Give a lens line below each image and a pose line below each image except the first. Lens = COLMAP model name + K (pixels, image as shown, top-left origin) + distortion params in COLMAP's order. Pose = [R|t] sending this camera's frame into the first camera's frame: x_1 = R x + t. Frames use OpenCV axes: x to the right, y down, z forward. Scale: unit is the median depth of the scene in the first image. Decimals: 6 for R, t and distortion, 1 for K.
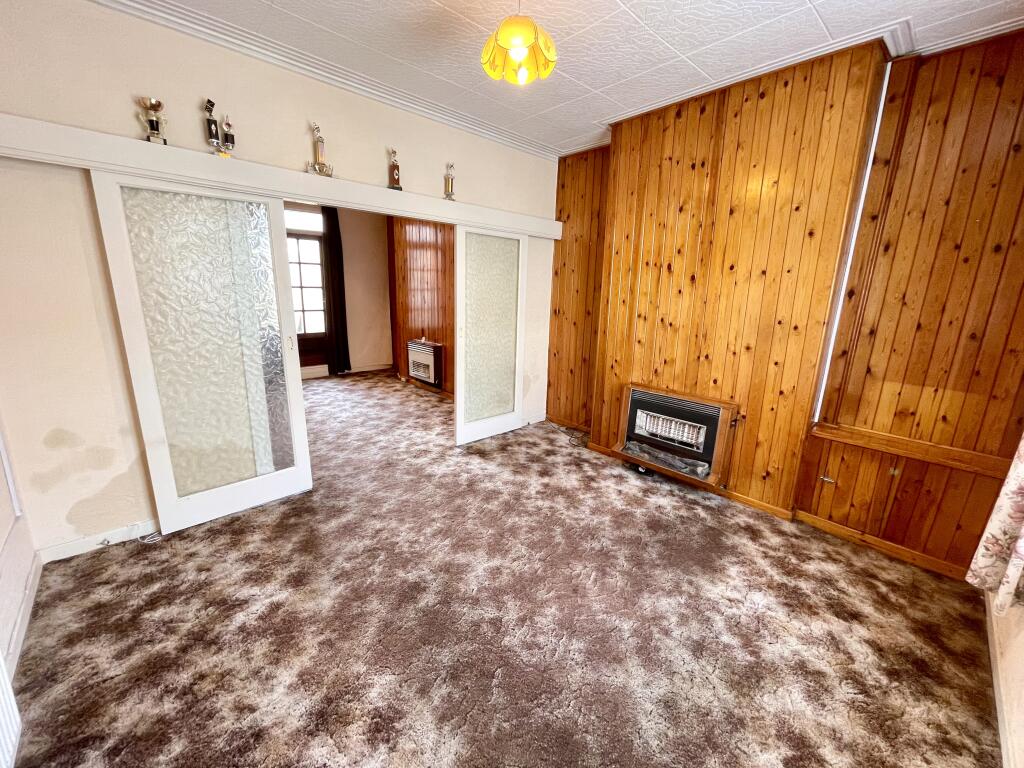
lens RADIAL K [[412.7, 0, 514.7], [0, 412.7, 384.1], [0, 0, 1]] dist [-0.005702, 0.001260]
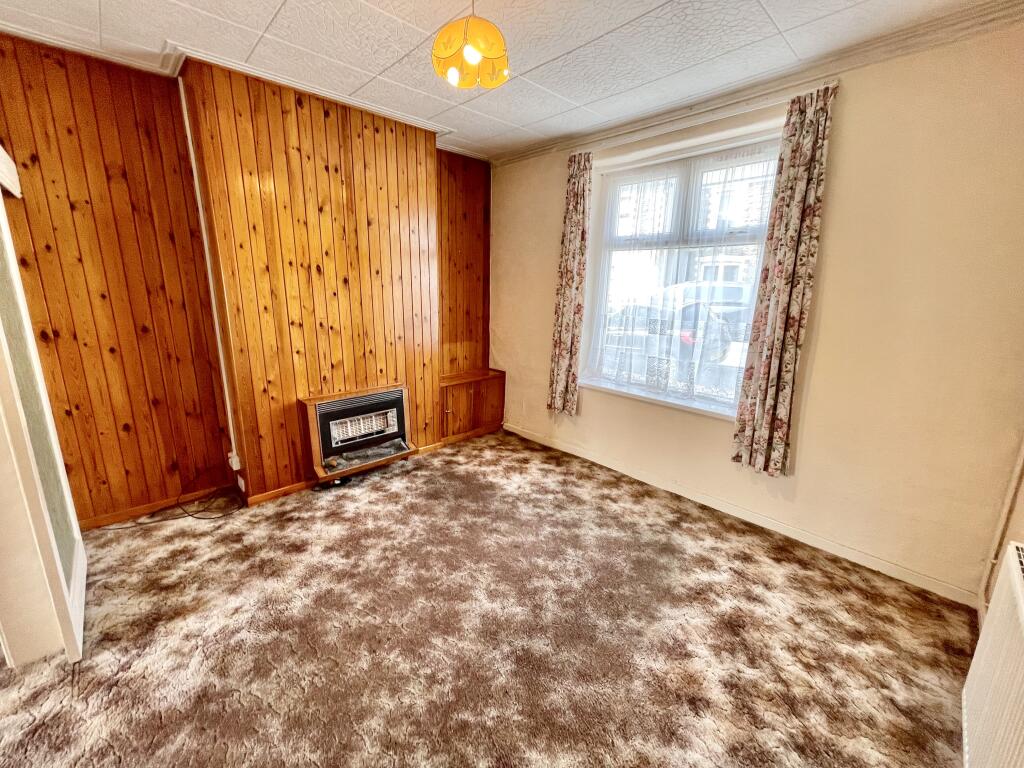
lens RADIAL K [[412.7, 0, 507.5], [0, 412.7, 381.5], [0, 0, 1]] dist [-0.005702, 0.001260]
pose [[-0.001710, -0.252264, 0.967657, -0.640056], [0.209788, 0.946034, 0.246998, -0.189244], [-0.977745, 0.203426, 0.051304, 0.604391]]
